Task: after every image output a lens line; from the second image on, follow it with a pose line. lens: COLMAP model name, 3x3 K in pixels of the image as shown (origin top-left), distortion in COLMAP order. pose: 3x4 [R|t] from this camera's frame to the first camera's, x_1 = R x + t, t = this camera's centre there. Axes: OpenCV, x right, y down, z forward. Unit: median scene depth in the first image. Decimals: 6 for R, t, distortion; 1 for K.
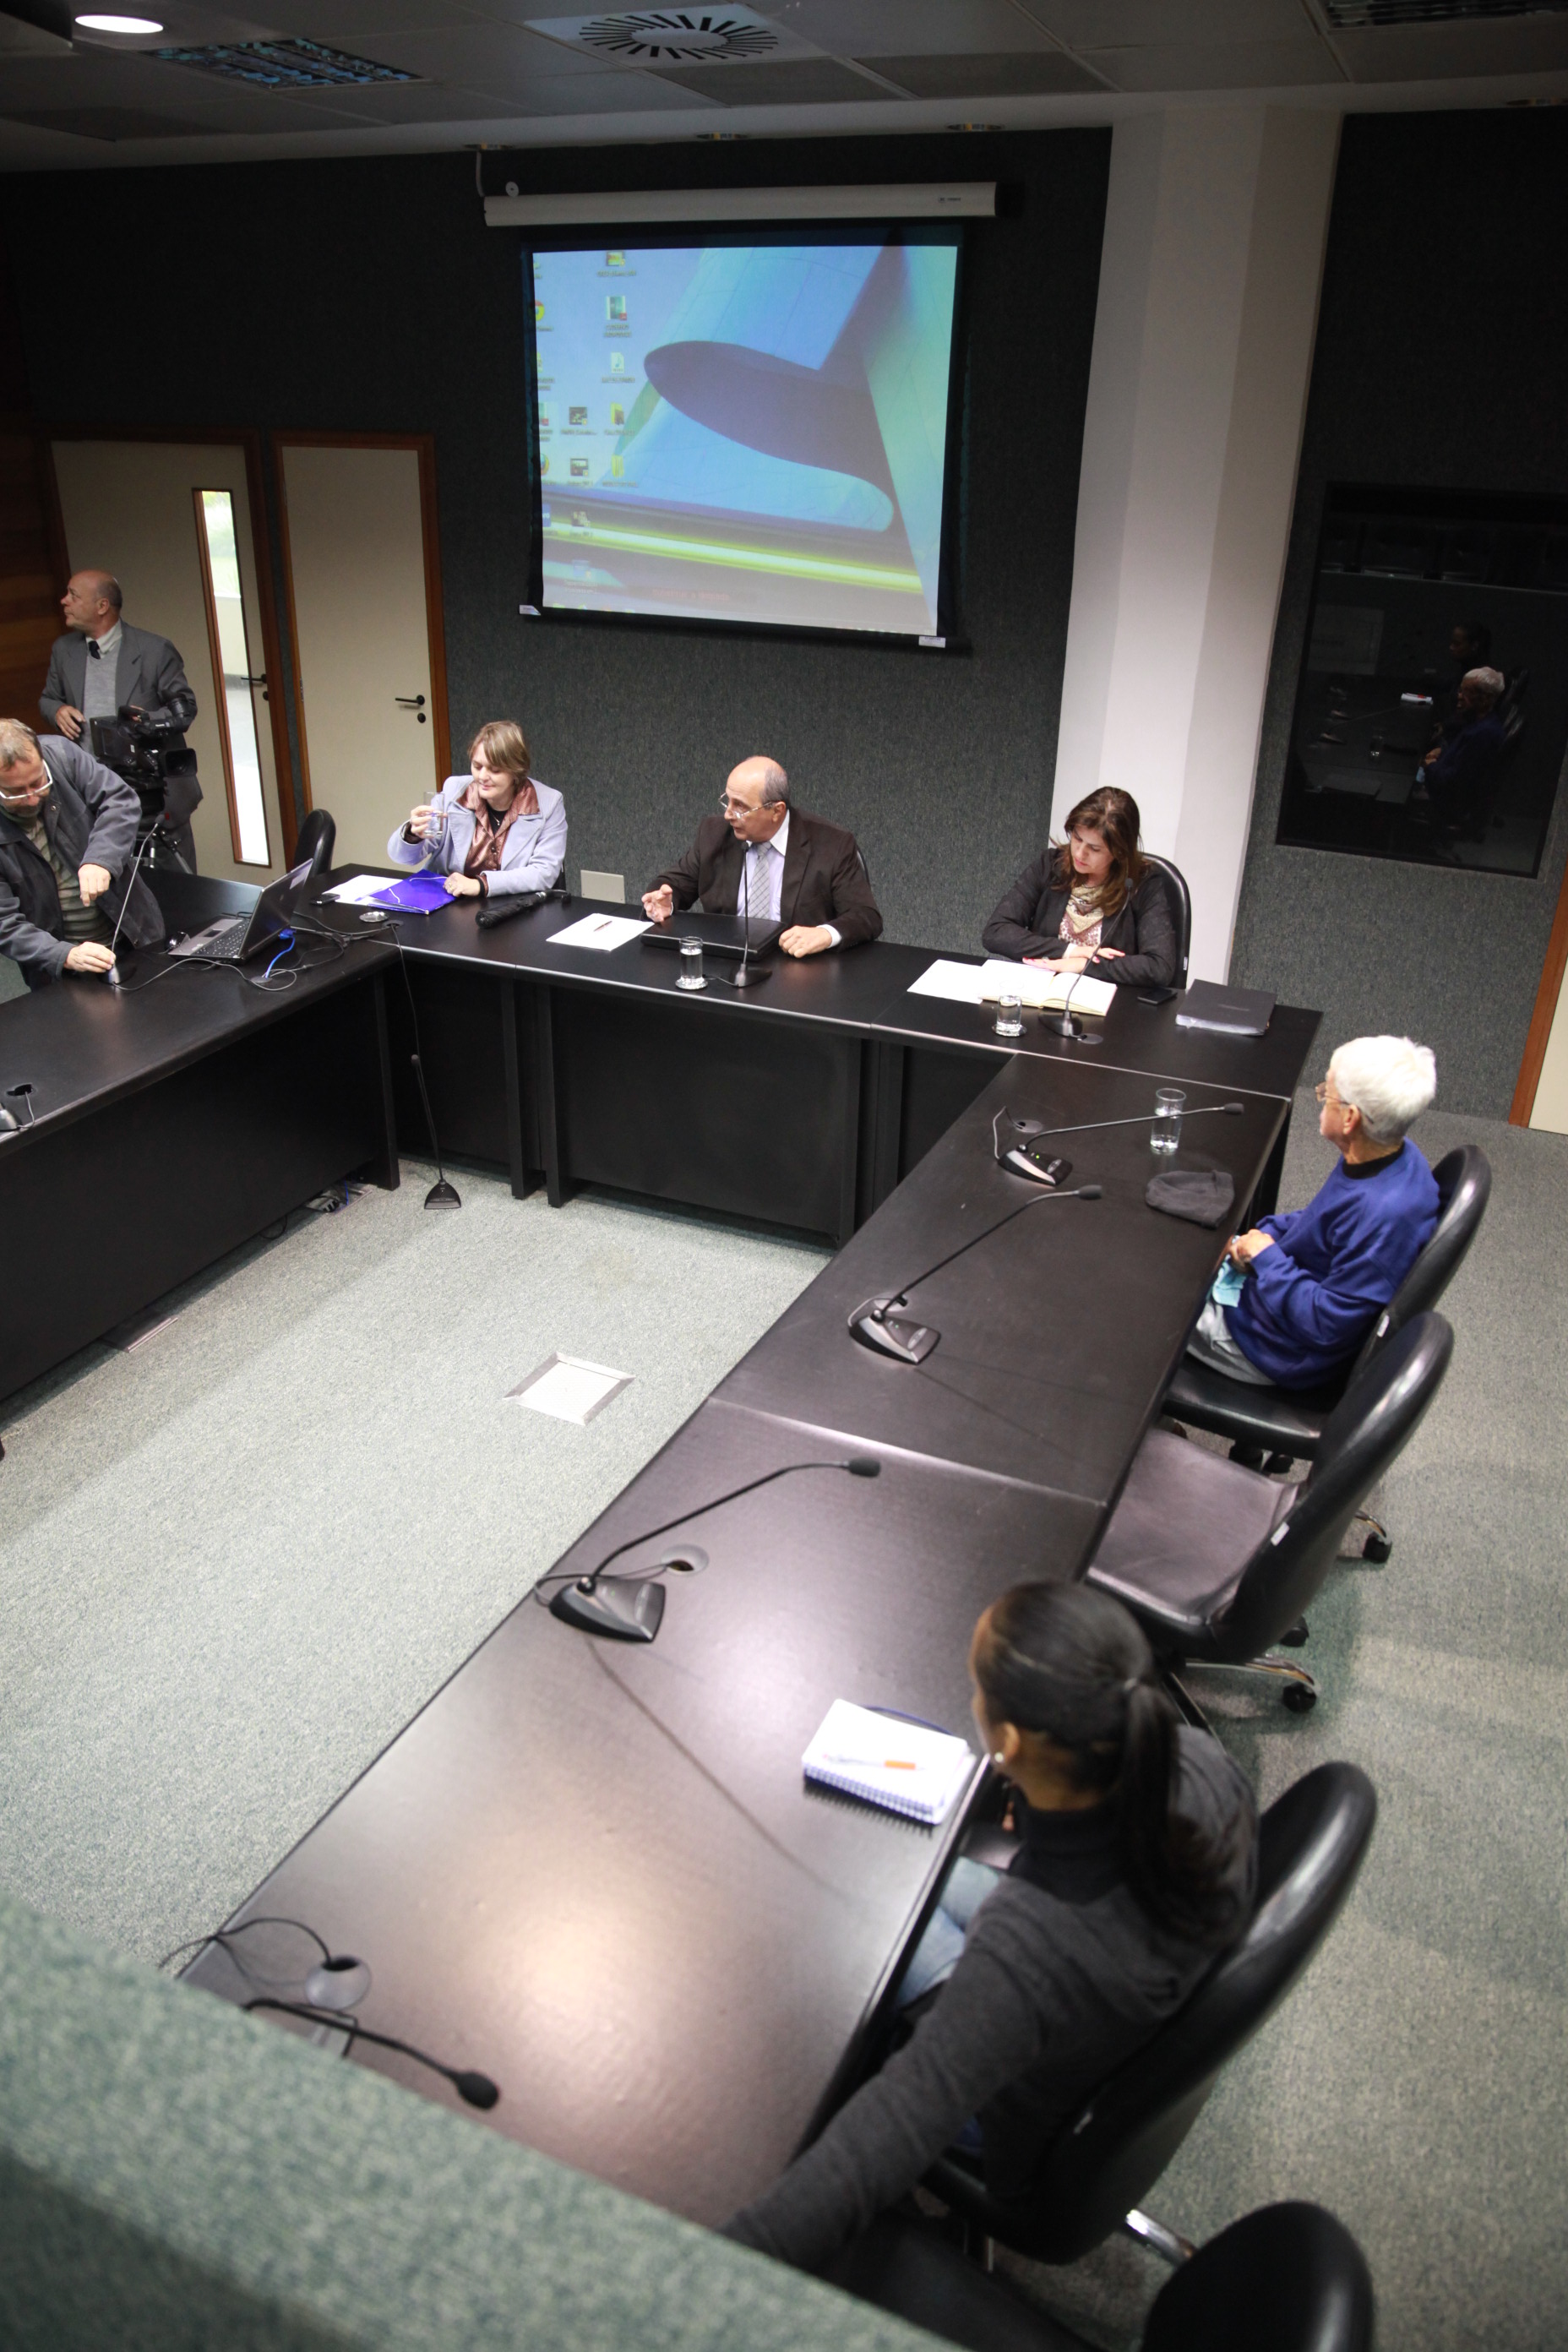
lens RADIAL K [[1672.4, 0, 784.0], [0, 1672.4, 1176.0], [0, 0, 1]] dist [-0.089726, 0.106924]
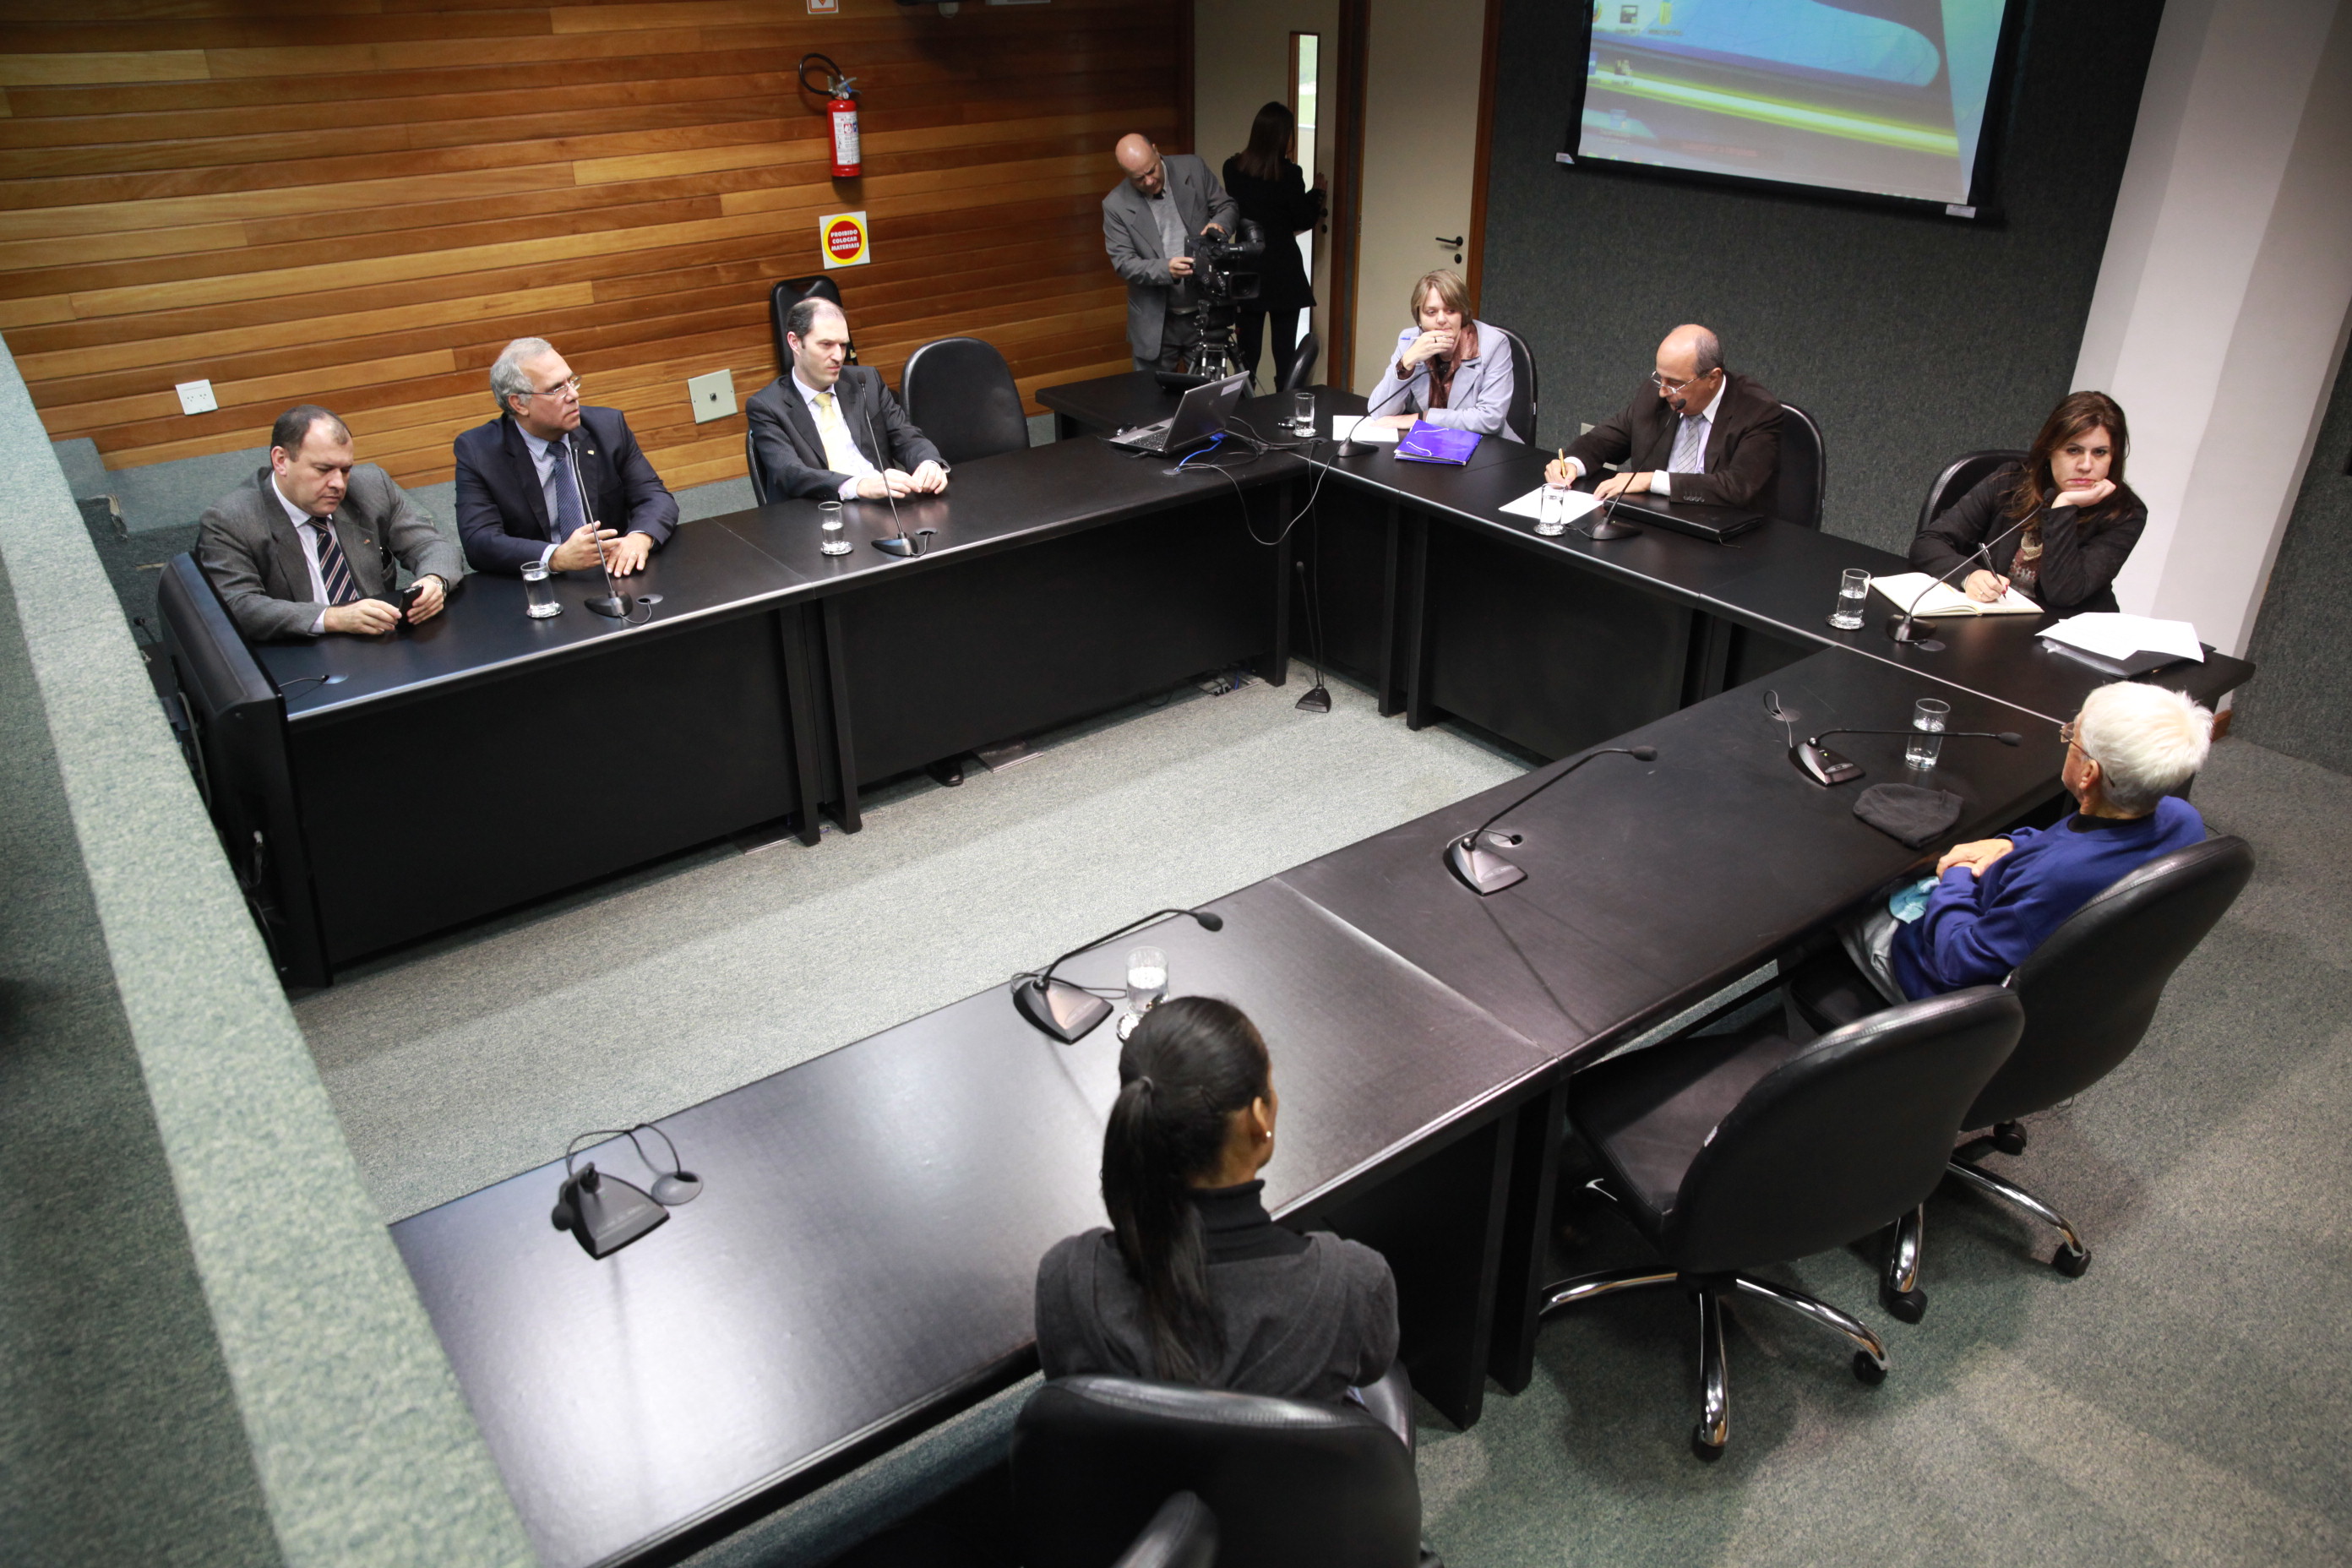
lens RADIAL K [[1672.4, 0, 1176.0], [0, 1672.4, 784.0], [0, 0, 1]] dist [-0.089726, 0.106924]
pose [[0.875615, 0.202281, -0.438613, 0.179098], [-0.190182, 0.979114, 0.071885, 0.004519], [0.443992, 0.020472, 0.895797, 0.003364]]
